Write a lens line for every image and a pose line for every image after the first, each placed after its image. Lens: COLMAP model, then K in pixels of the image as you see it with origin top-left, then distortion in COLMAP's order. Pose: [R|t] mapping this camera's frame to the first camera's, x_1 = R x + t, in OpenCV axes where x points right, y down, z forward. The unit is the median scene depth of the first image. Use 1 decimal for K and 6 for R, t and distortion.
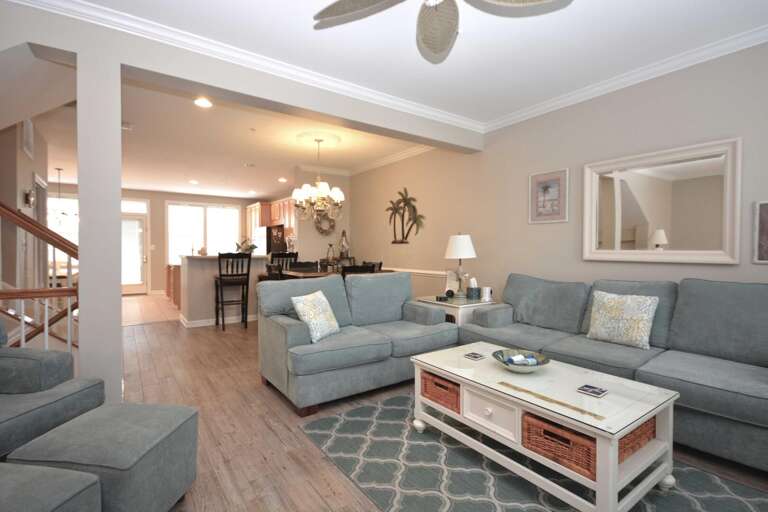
lens RADIAL K [[370.6, 0, 385.2], [0, 370.6, 250.7], [0, 0, 1]] dist [0.010826, -0.000045]
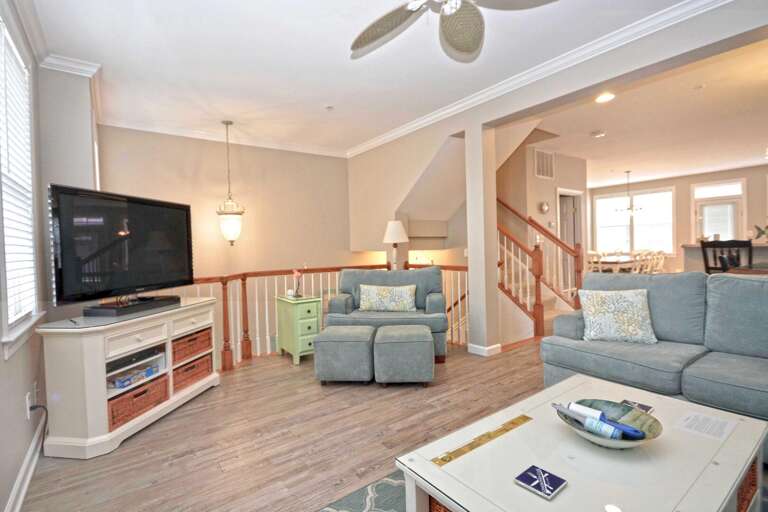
lens RADIAL K [[370.6, 0, 385.2], [0, 370.6, 250.7], [0, 0, 1]] dist [0.010826, -0.000045]
pose [[0.025789, 0.011712, -0.999599, 0.357339], [0.024892, 0.999614, 0.012355, -0.001149], [0.999357, -0.025200, 0.025487, 0.233659]]
